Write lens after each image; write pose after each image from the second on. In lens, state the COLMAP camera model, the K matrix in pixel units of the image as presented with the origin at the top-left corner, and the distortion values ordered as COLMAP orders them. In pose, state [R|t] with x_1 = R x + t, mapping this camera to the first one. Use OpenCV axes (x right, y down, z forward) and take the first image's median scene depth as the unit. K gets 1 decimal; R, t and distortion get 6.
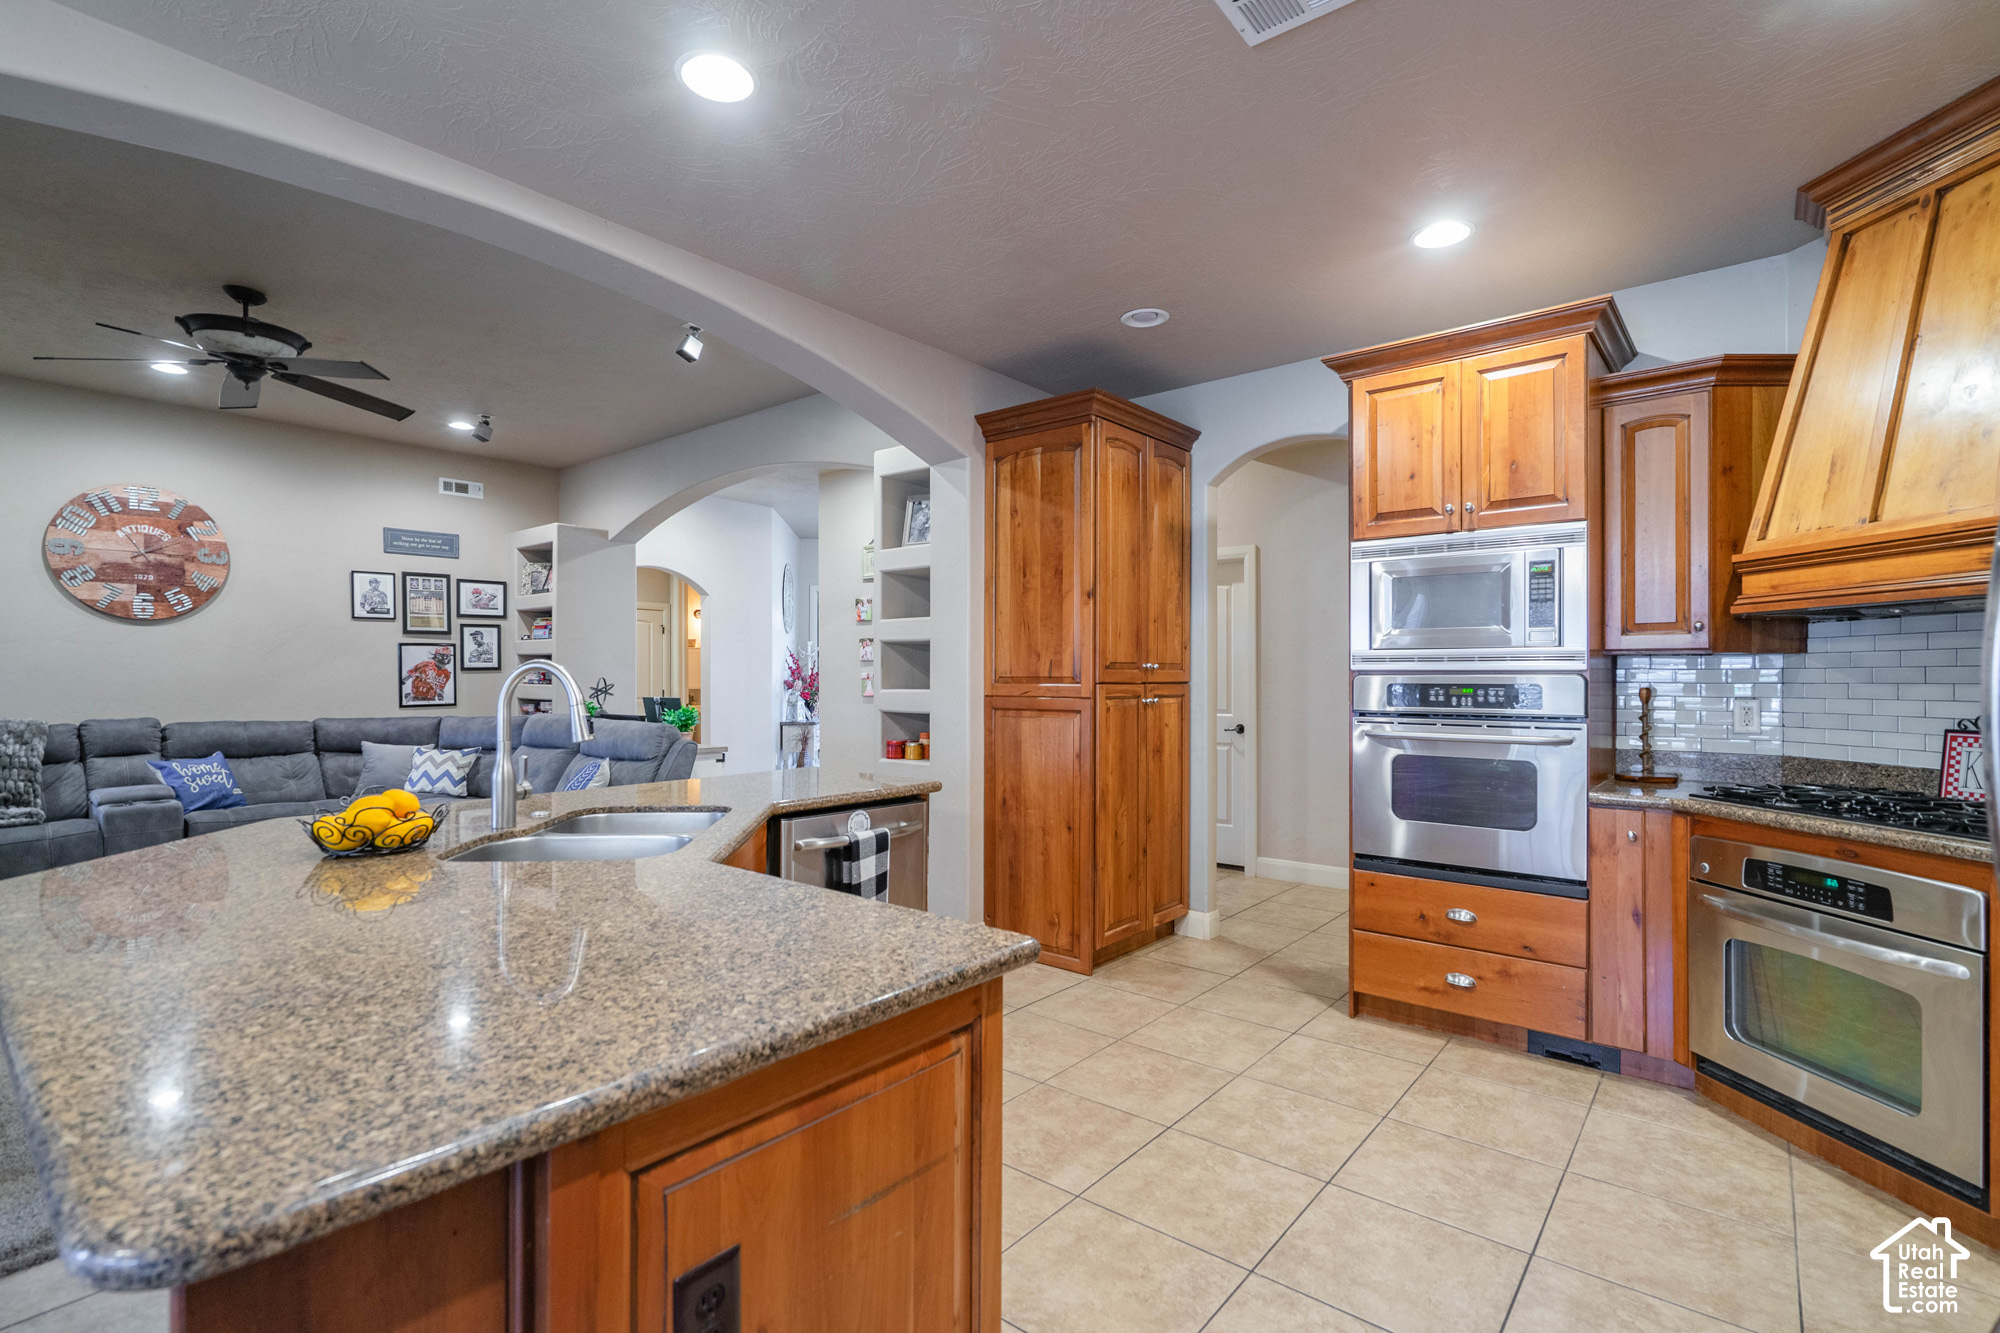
lens RADIAL K [[920.5, 0, 1005.2], [0, 920.5, 678.6], [0, 0, 1]] dist [-0.007037, 0.003914]
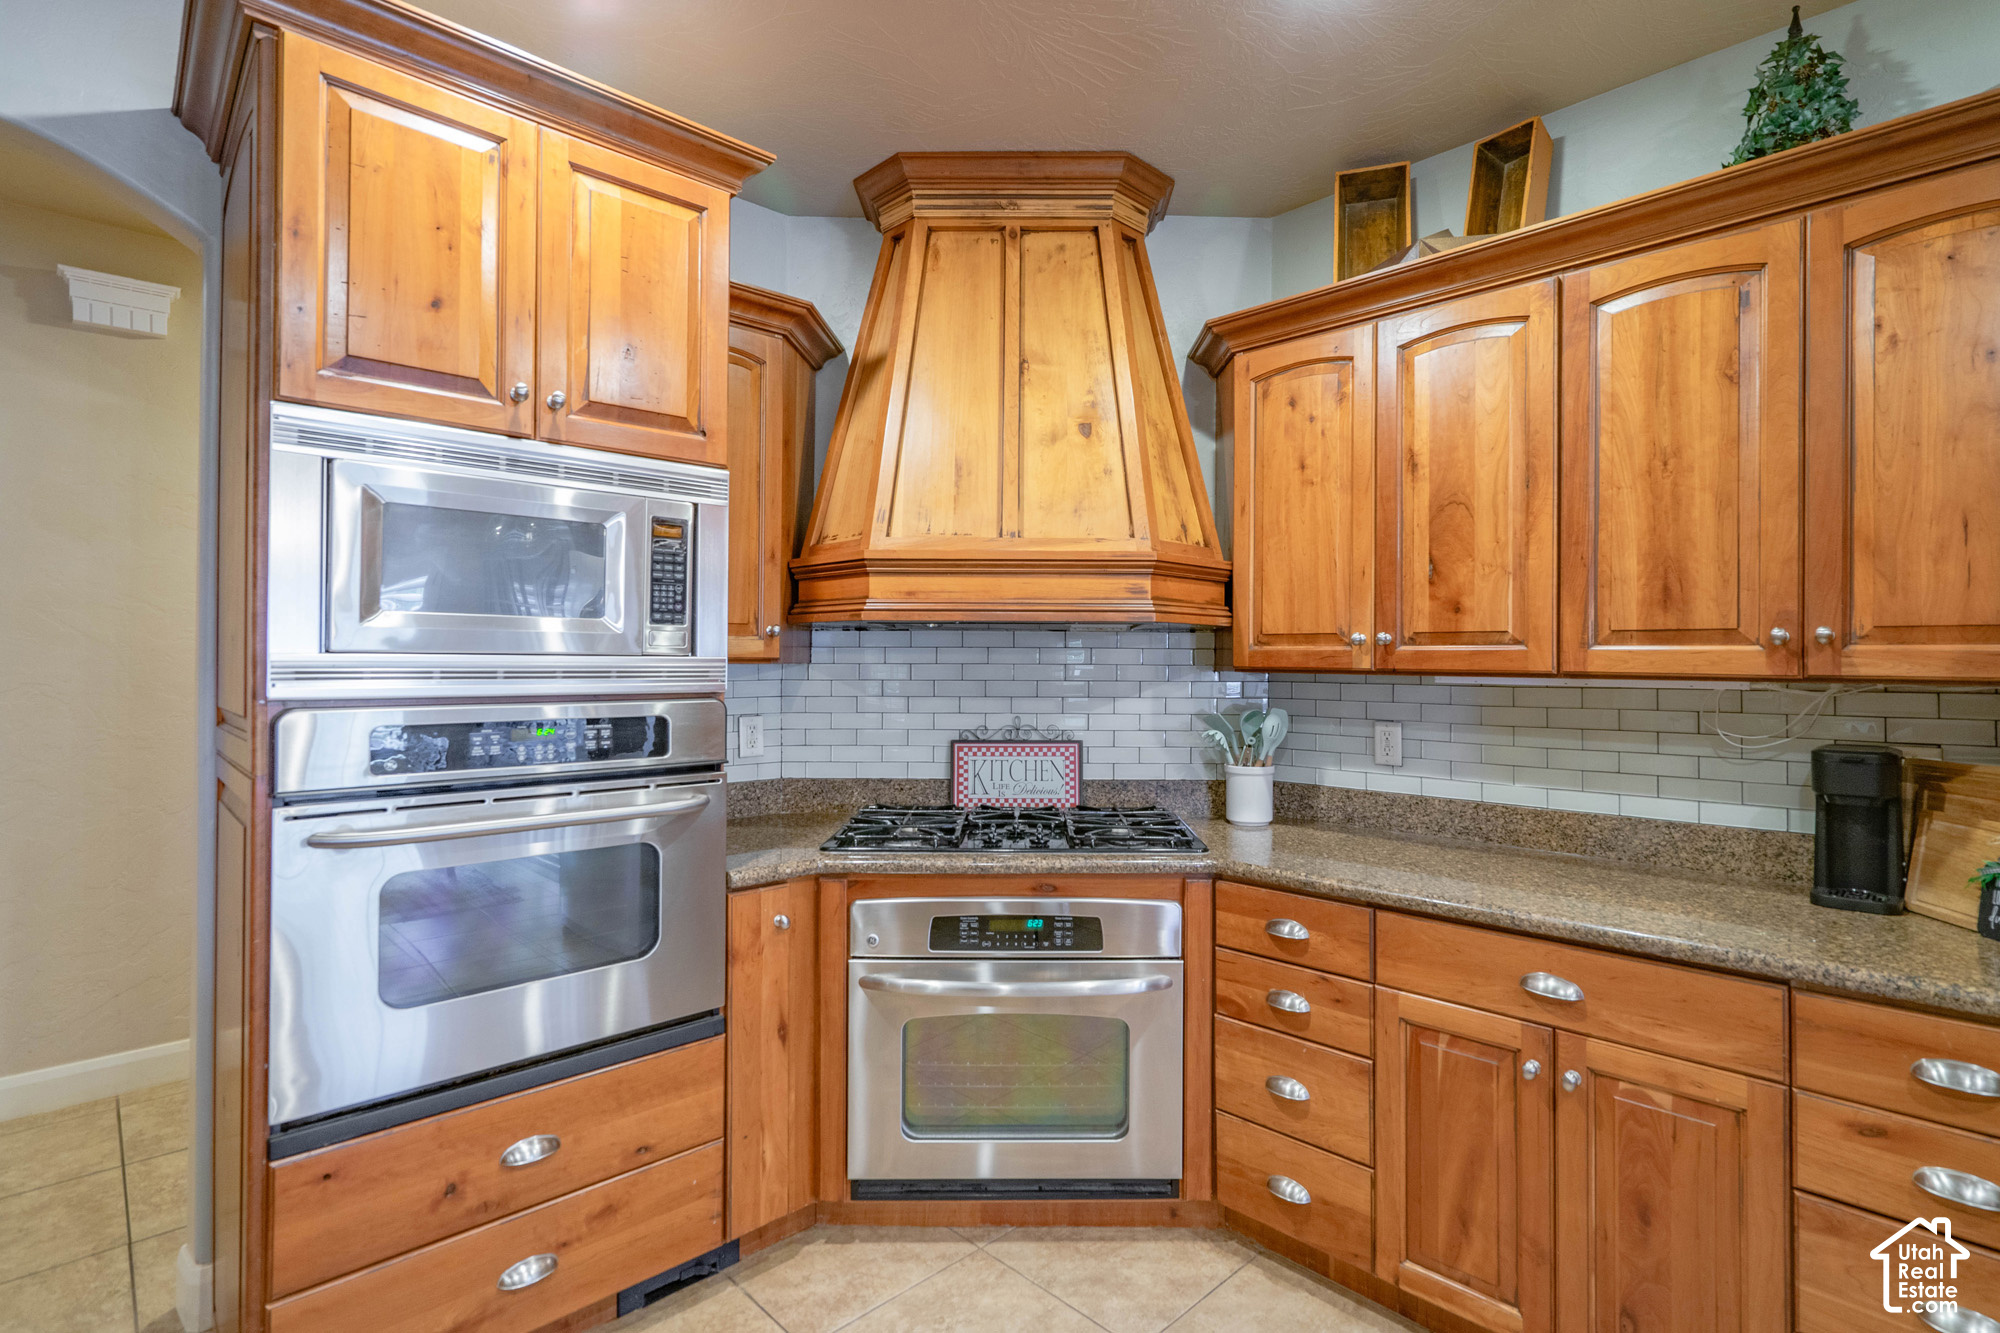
lens RADIAL K [[920.5, 0, 1007.4], [0, 920.5, 652.1], [0, 0, 1]] dist [-0.007037, 0.003914]
pose [[0.098767, 0.005881, 0.995093, -0.008786], [-0.002314, 0.999981, -0.005680, -0.017615], [-0.995108, -0.001742, 0.098778, 0.368014]]
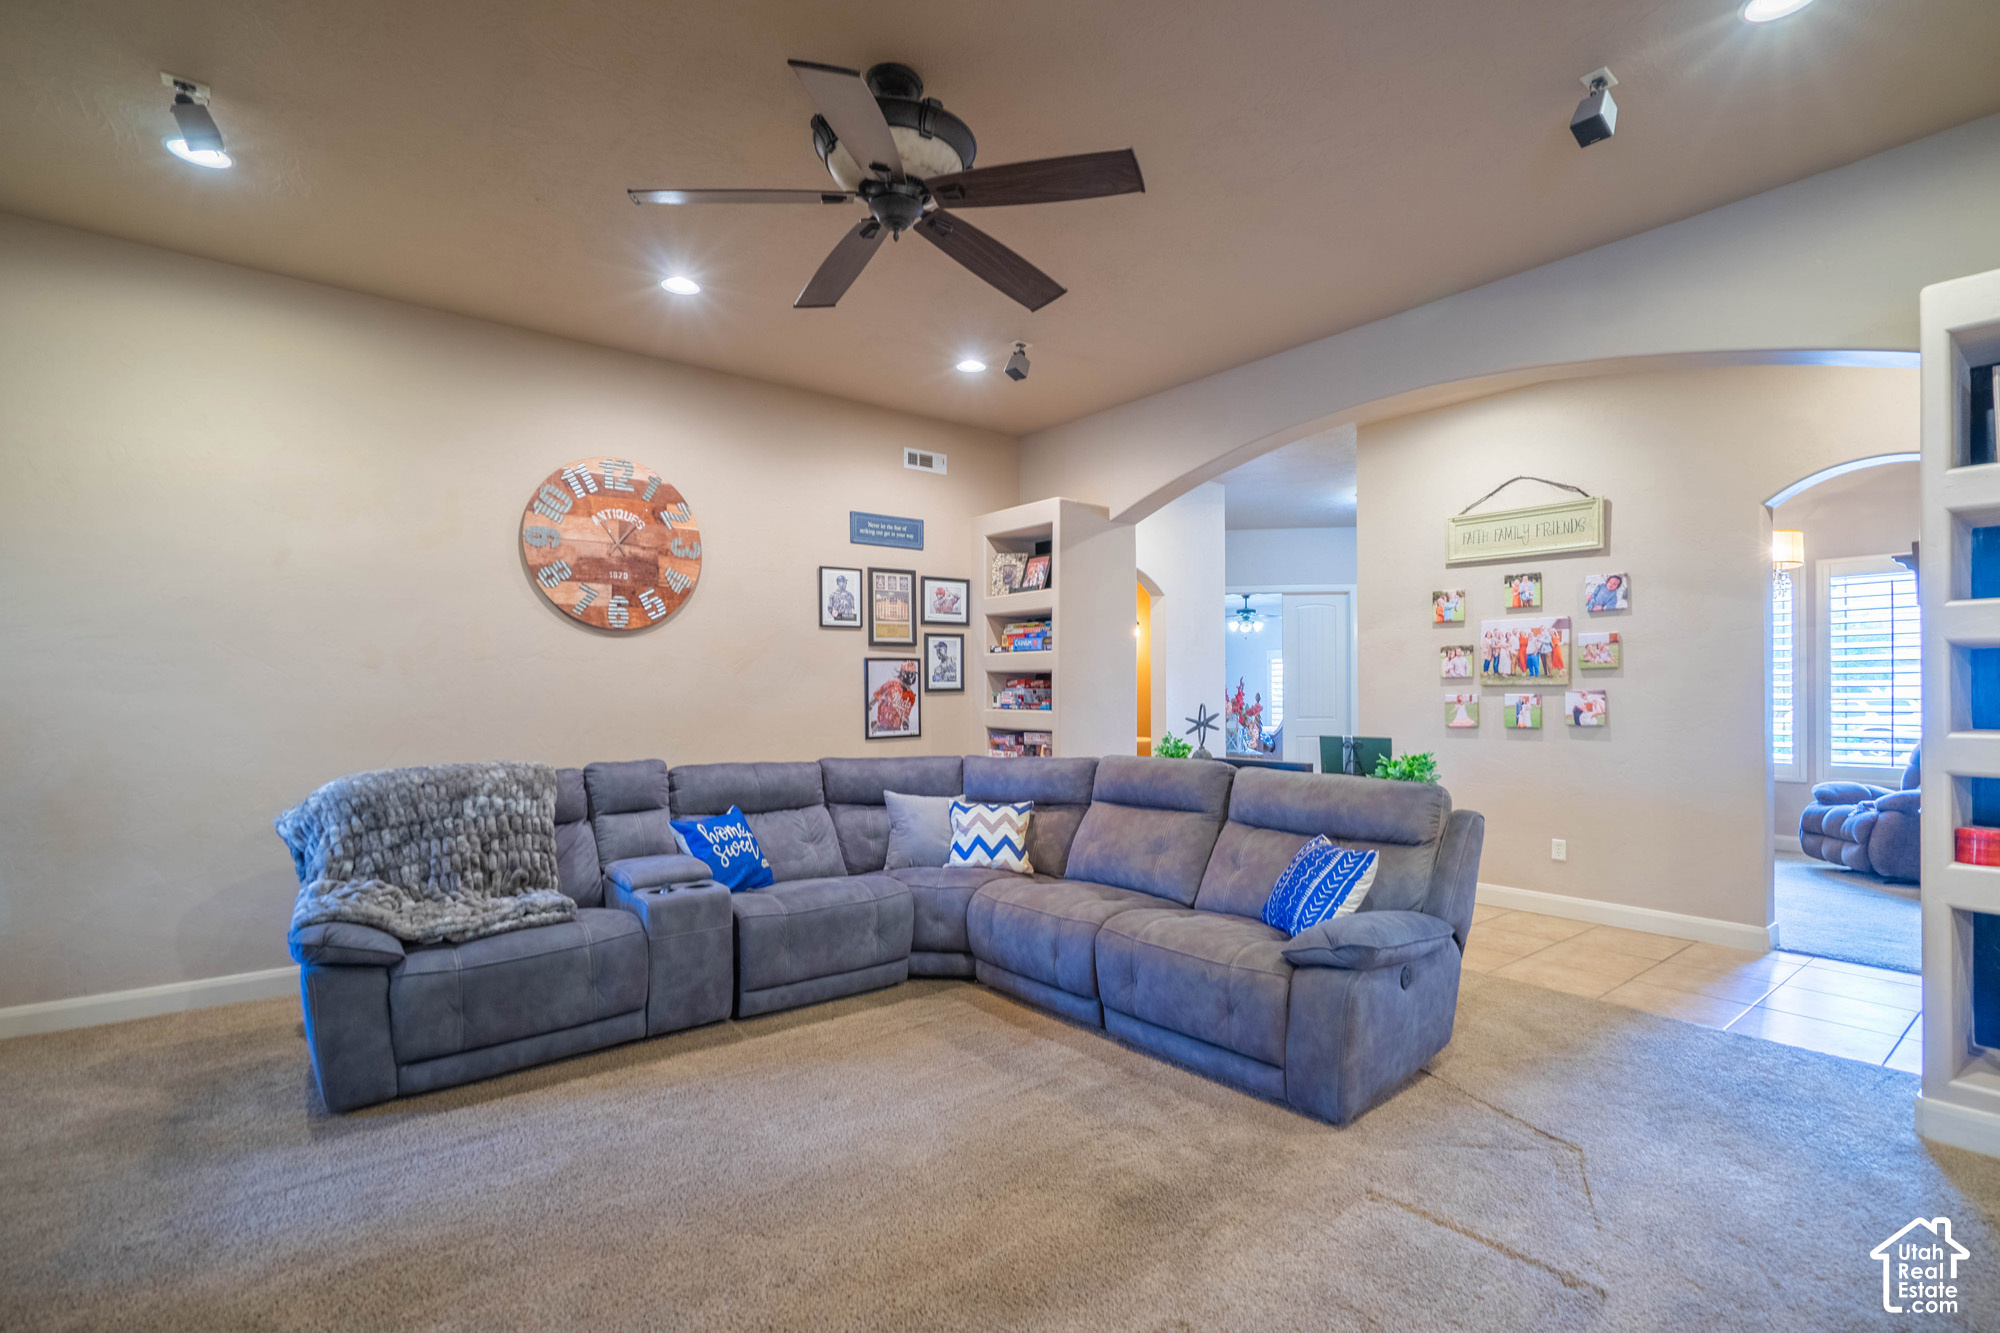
lens RADIAL K [[920.5, 0, 999.8], [0, 920.5, 692.1], [0, 0, 1]] dist [-0.007037, 0.003914]
pose [[0.977681, -0.000831, -0.210091, -0.485530], [0.000418, 0.999998, -0.002010, -0.009626], [0.210092, 0.001877, 0.977680, 0.319530]]
